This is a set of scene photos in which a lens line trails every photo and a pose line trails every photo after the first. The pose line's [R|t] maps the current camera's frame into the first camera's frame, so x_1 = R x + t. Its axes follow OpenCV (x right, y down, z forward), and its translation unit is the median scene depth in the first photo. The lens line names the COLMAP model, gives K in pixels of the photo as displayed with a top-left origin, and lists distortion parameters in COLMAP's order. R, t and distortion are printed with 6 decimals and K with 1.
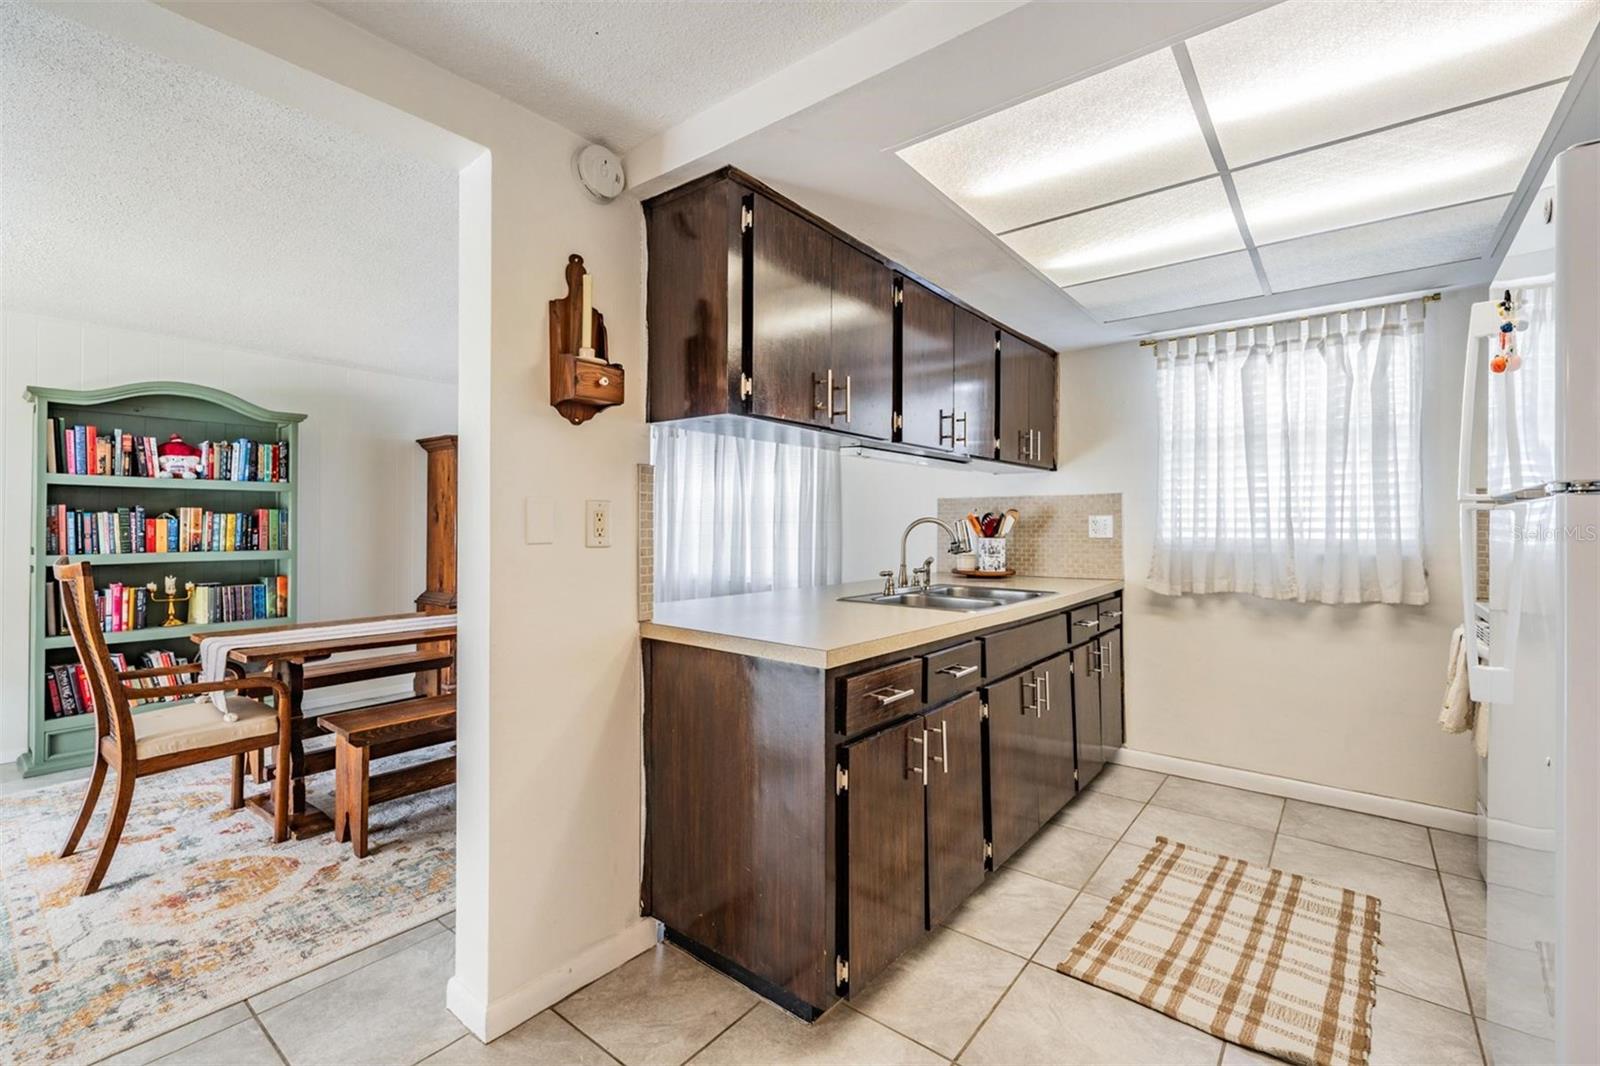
lens RADIAL K [[702.7, 0, 802.4], [0, 702.7, 516.7], [0, 0, 1]] dist [0.000676, -0.000423]
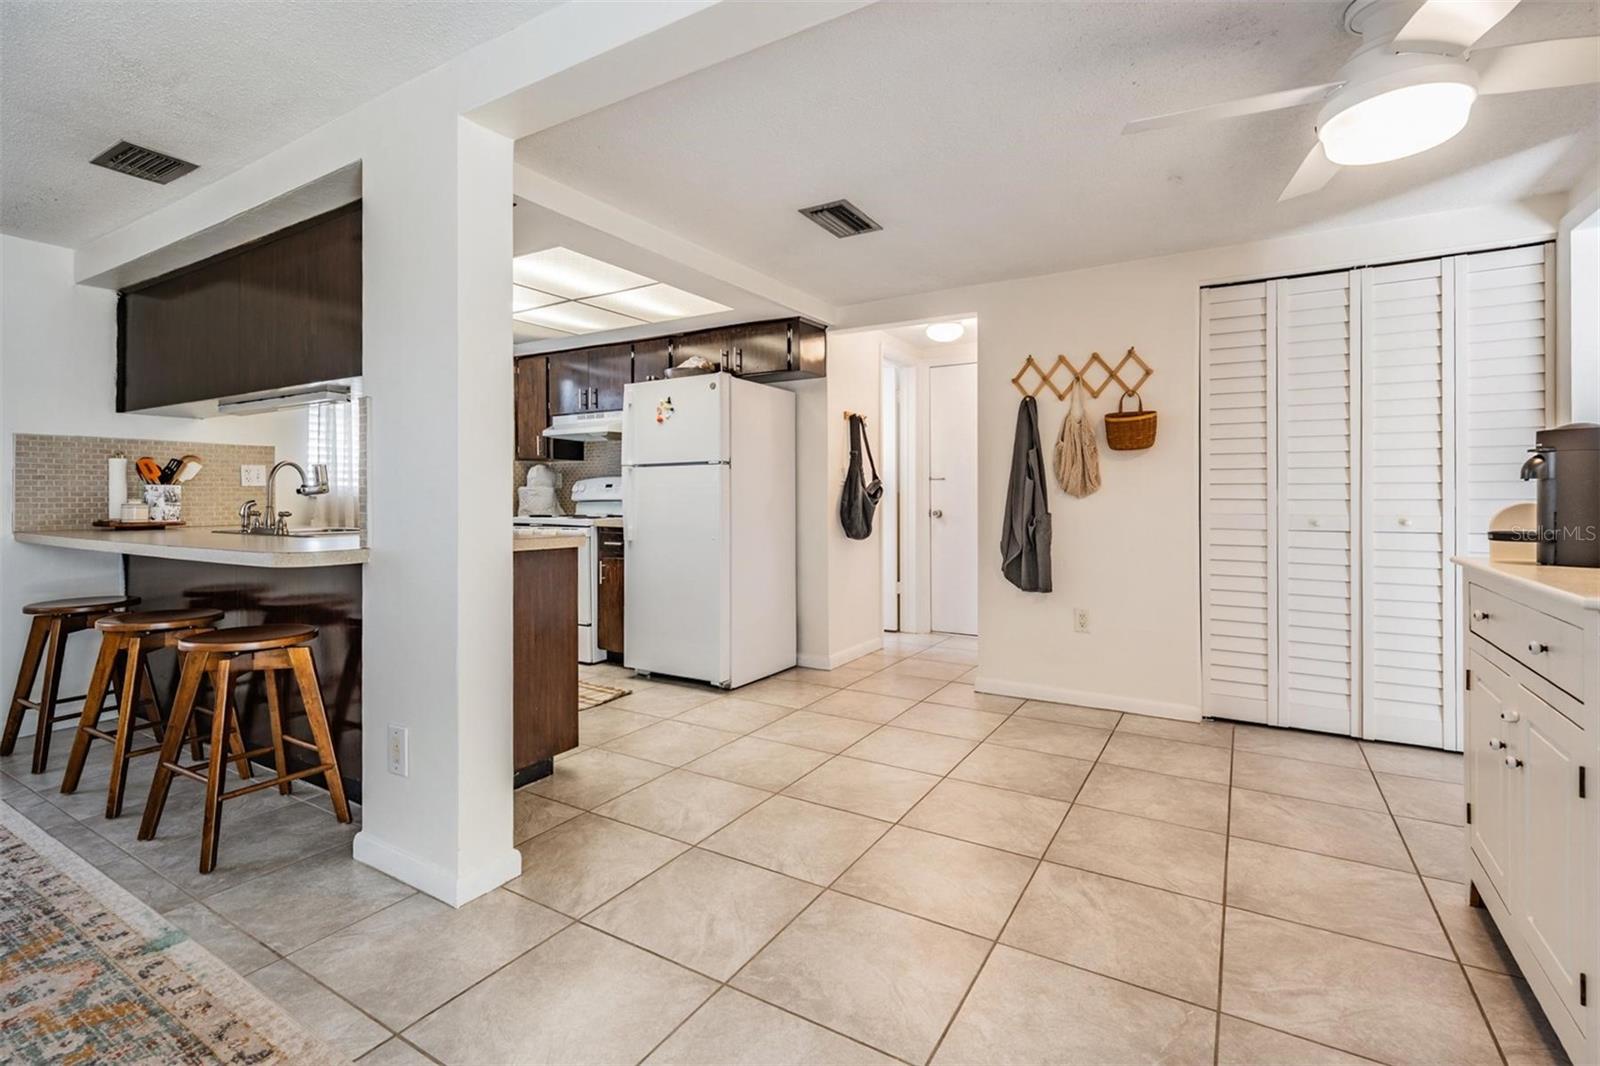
lens RADIAL K [[702.7, 0, 824.2], [0, 702.7, 492.3], [0, 0, 1]] dist [0.000676, -0.000423]
pose [[-0.149323, -0.002794, 0.988785, -0.981097], [-0.010407, 0.999945, 0.001253, 0.037040], [-0.988734, -0.010103, -0.149344, 0.368735]]
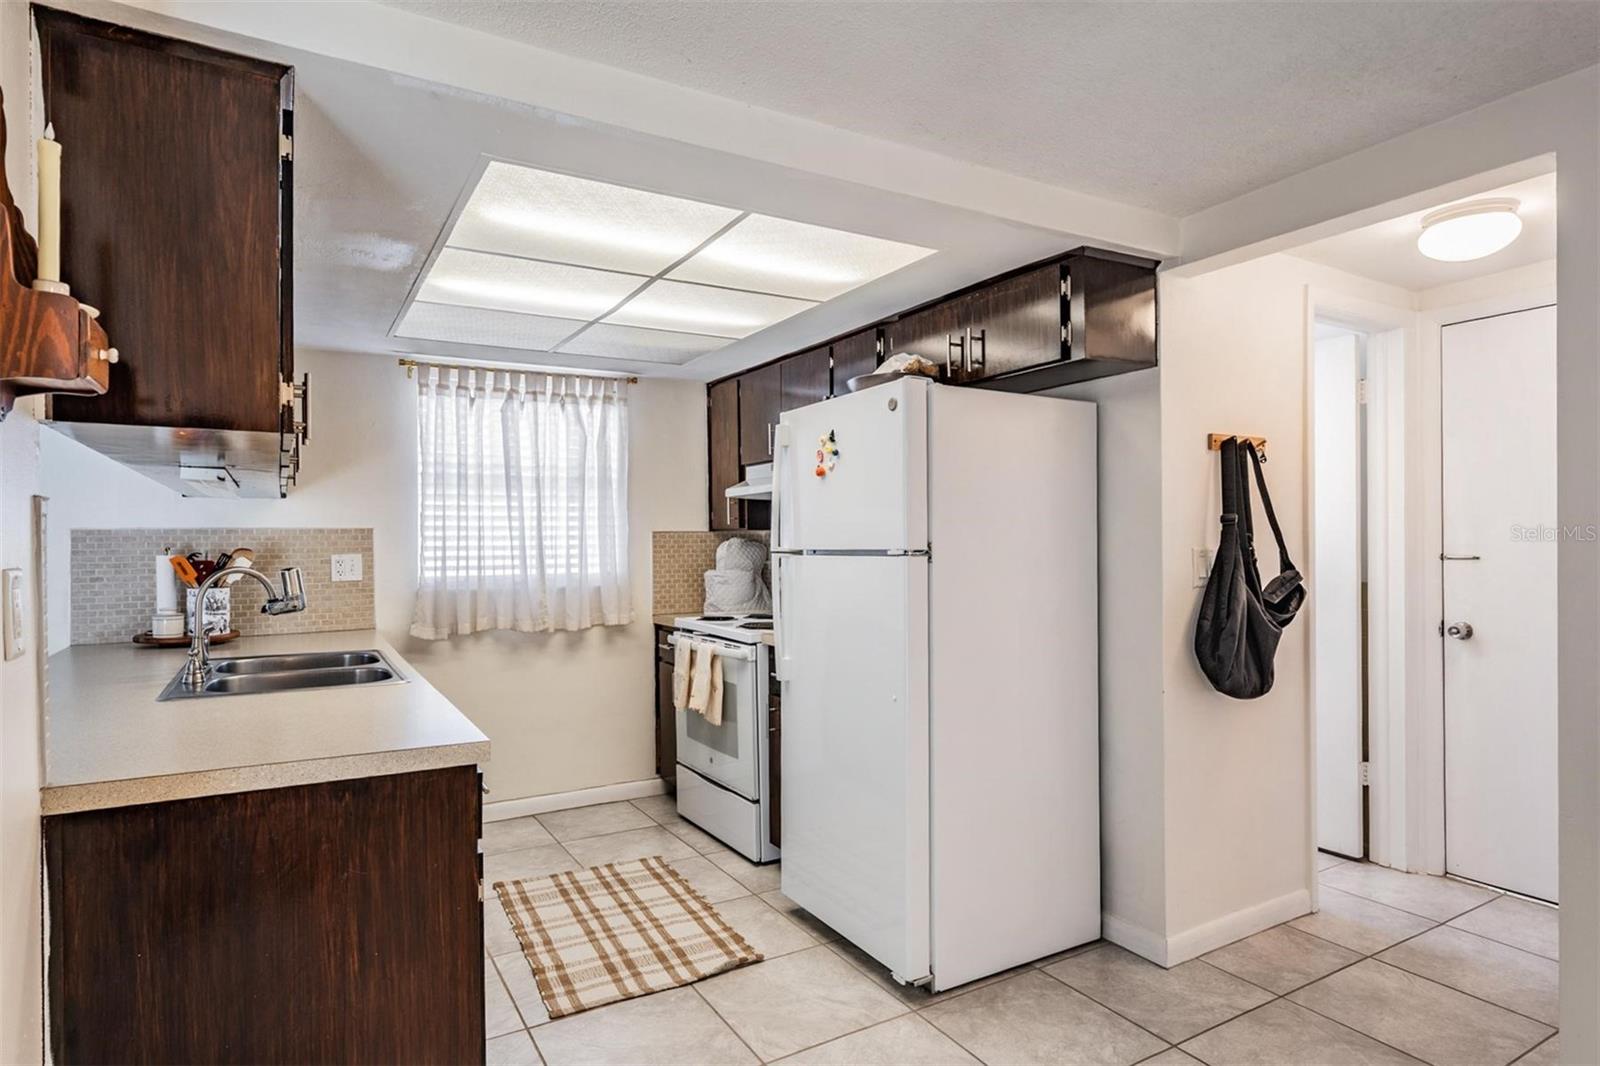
lens RADIAL K [[880.5, 0, 798.6], [0, 880.5, 542.3], [0, 0, 1]] dist [-0.003207, 0.002943]
pose [[0.358963, -0.006852, 0.933326, -0.458871], [-0.003752, 0.999954, 0.008784, -0.034596], [-0.933344, -0.006655, 0.358921, 0.148947]]
